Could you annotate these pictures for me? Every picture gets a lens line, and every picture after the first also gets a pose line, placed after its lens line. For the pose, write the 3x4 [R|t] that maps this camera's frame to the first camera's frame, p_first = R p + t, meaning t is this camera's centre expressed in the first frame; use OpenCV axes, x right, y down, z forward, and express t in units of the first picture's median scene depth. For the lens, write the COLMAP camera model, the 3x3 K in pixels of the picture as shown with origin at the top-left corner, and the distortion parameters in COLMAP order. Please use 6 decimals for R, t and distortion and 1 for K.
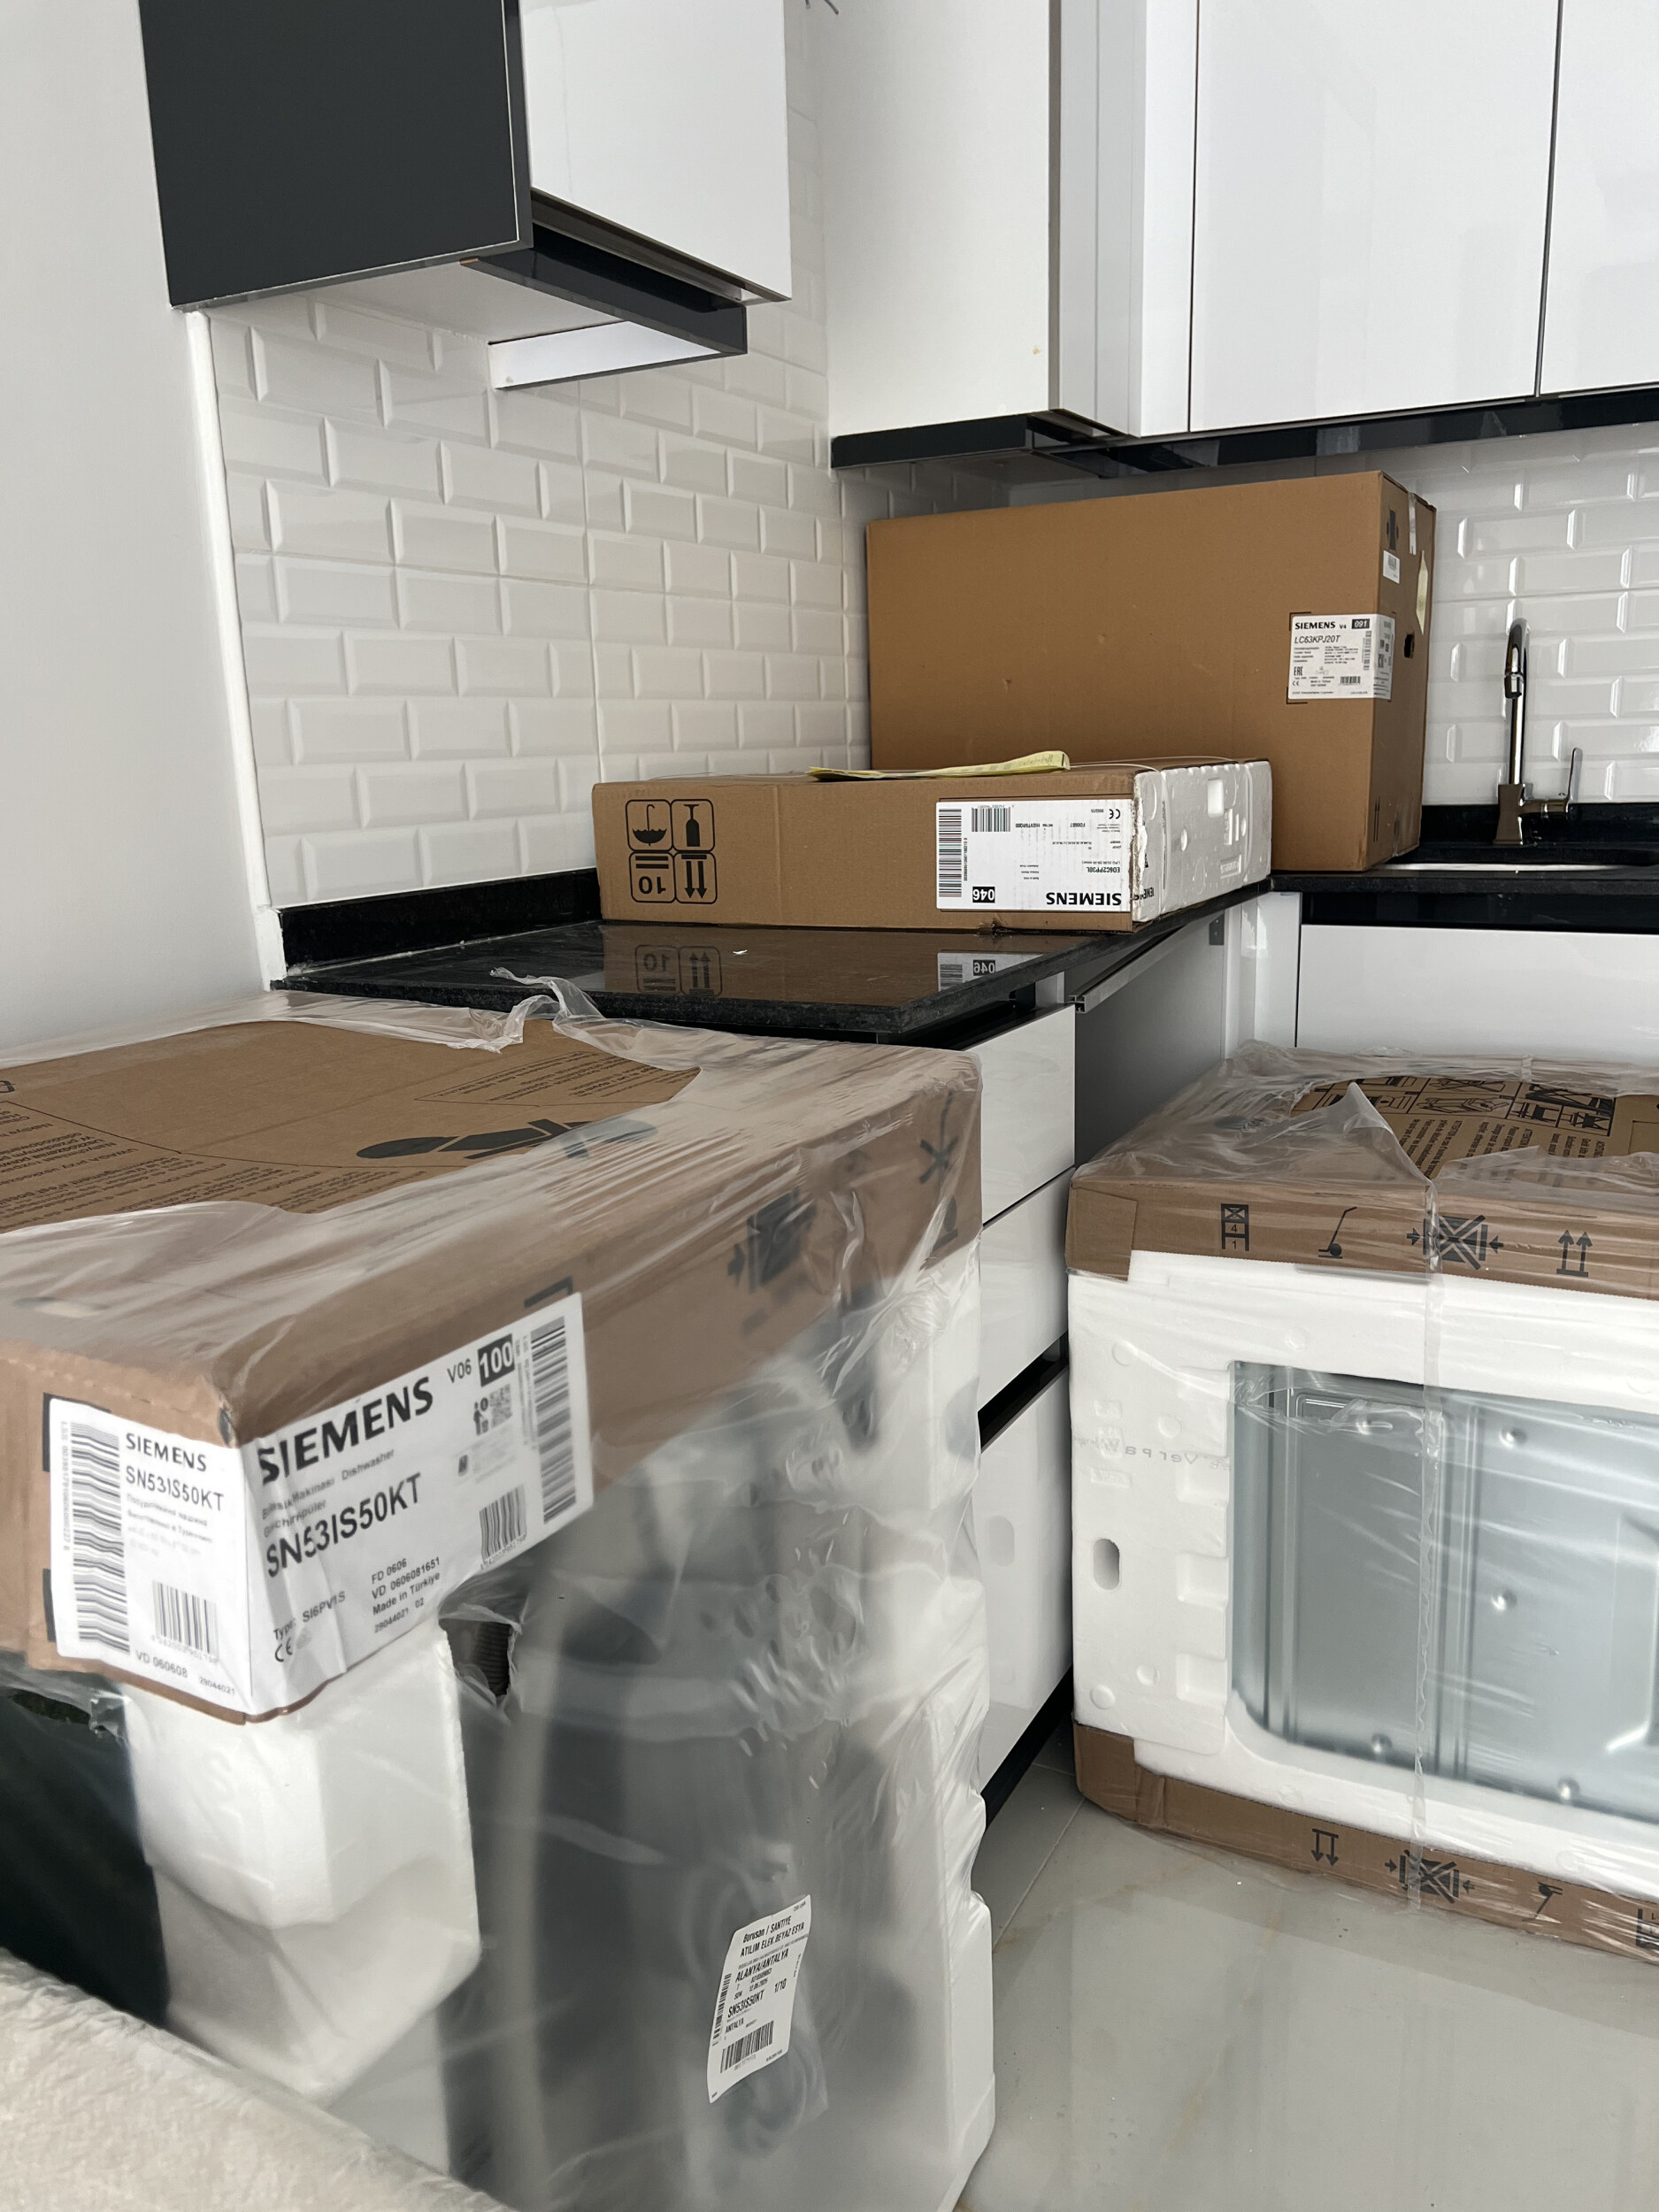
lens RADIAL K [[1654.6, 0, 831.4], [0, 1654.6, 1141.6], [0, 0, 1]] dist [0.062547, -0.063205]
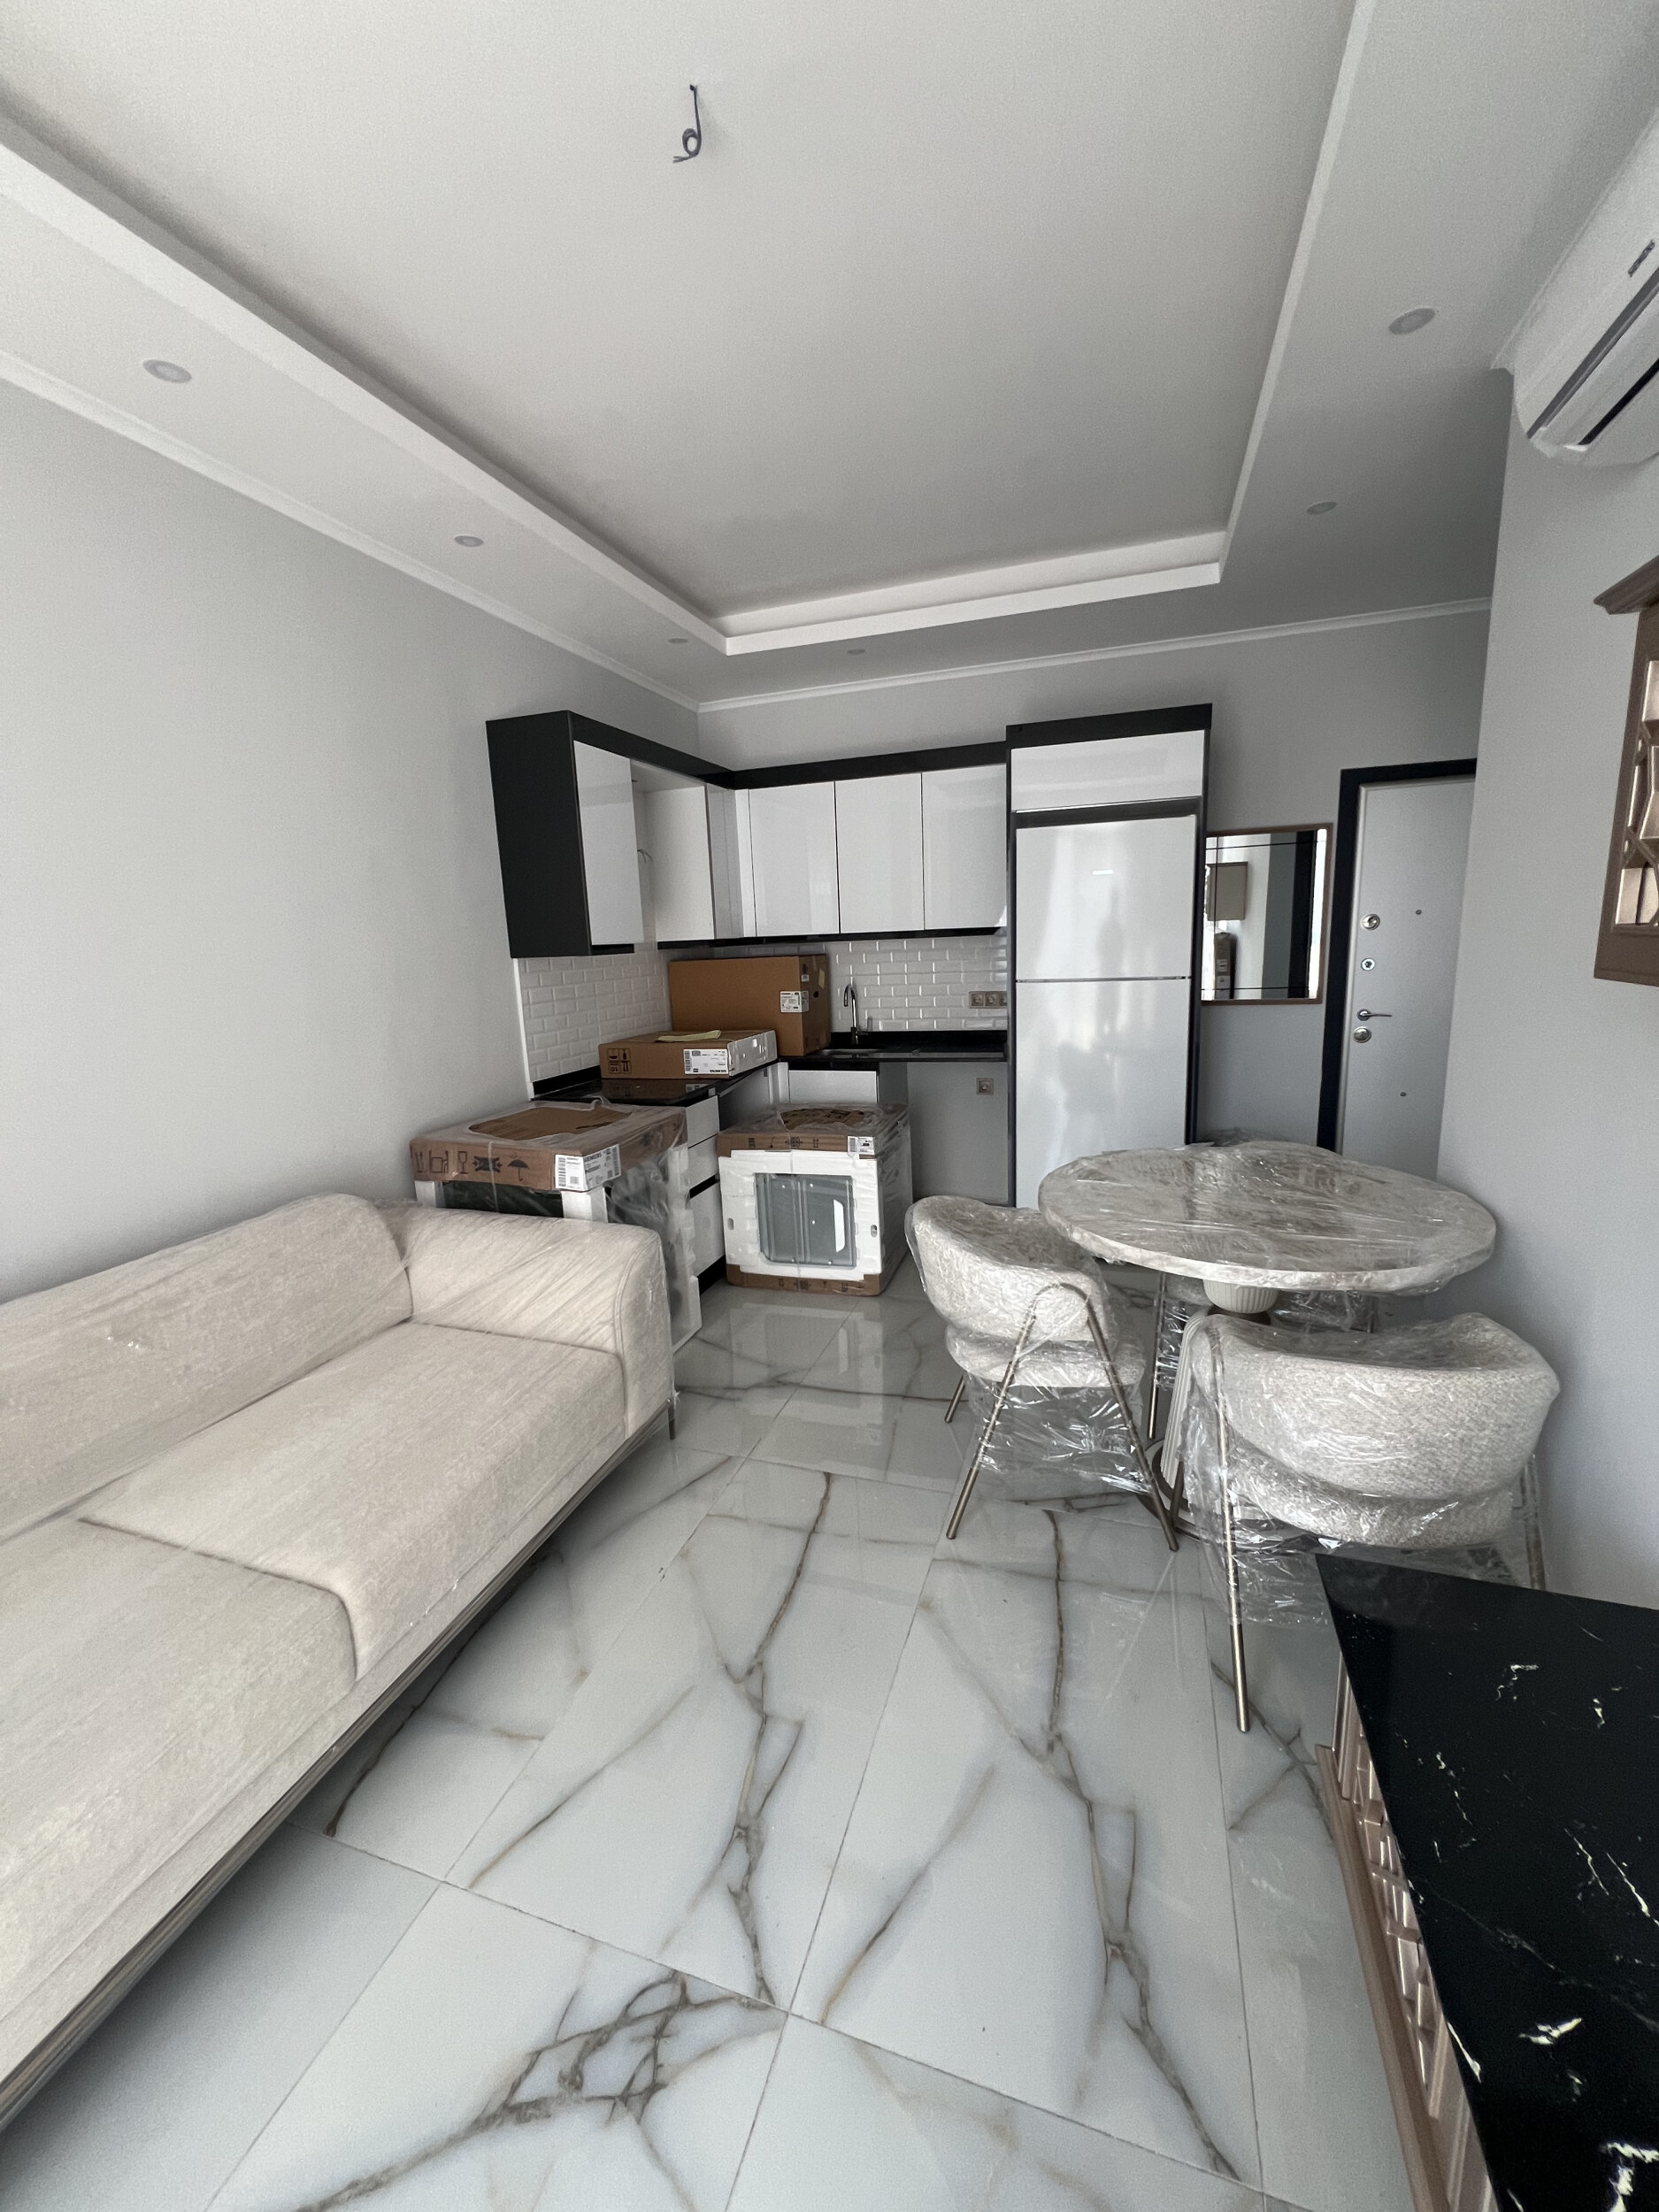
lens RADIAL K [[883.2, 0, 830.3], [0, 883.2, 1104.6], [0, 0, 1]] dist [-0.001605, 0.001762]
pose [[0.985899, -0.042548, 0.161844, 0.063545], [0.051895, 0.997193, -0.053970, 0.082238], [-0.159094, 0.061608, 0.985339, -1.337787]]
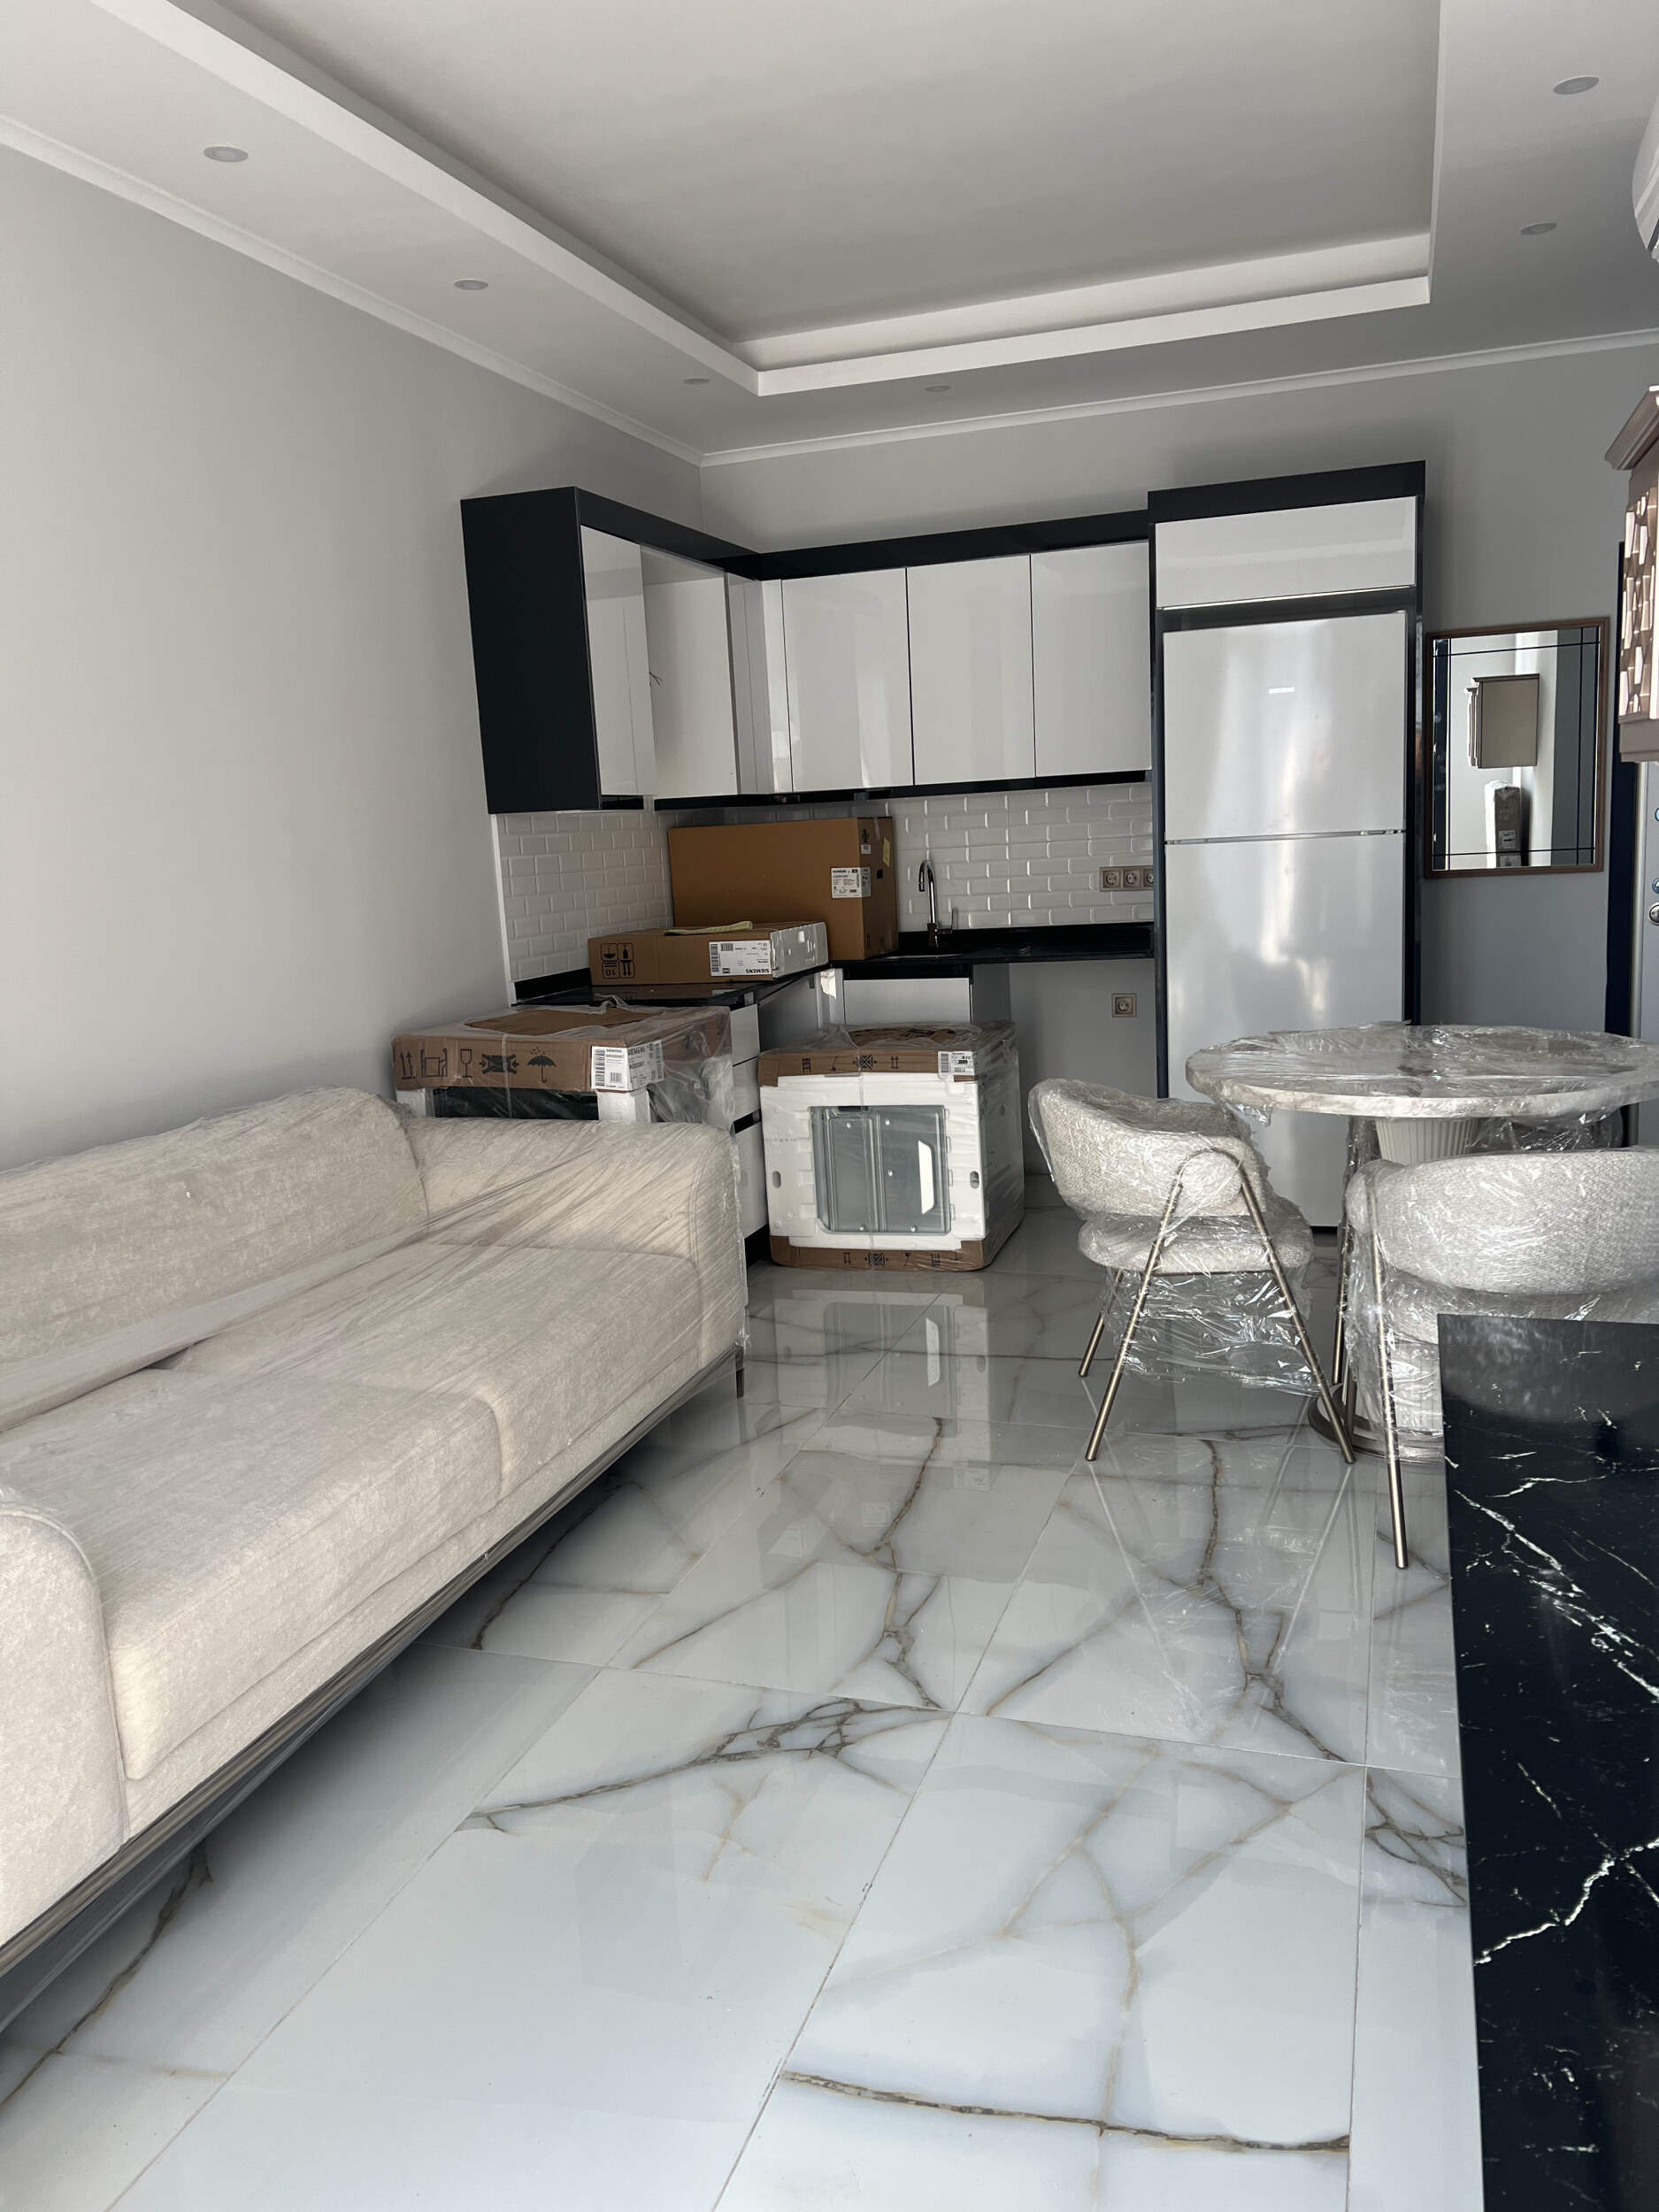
lens RADIAL K [[1654.6, 0, 829.0], [0, 1654.6, 1105.9], [0, 0, 1]] dist [0.062547, -0.063205]
pose [[0.986200, -0.049268, 0.158056, -0.229120], [0.061898, 0.995184, -0.076009, 0.364614], [-0.153550, 0.084743, 0.984500, -2.143543]]
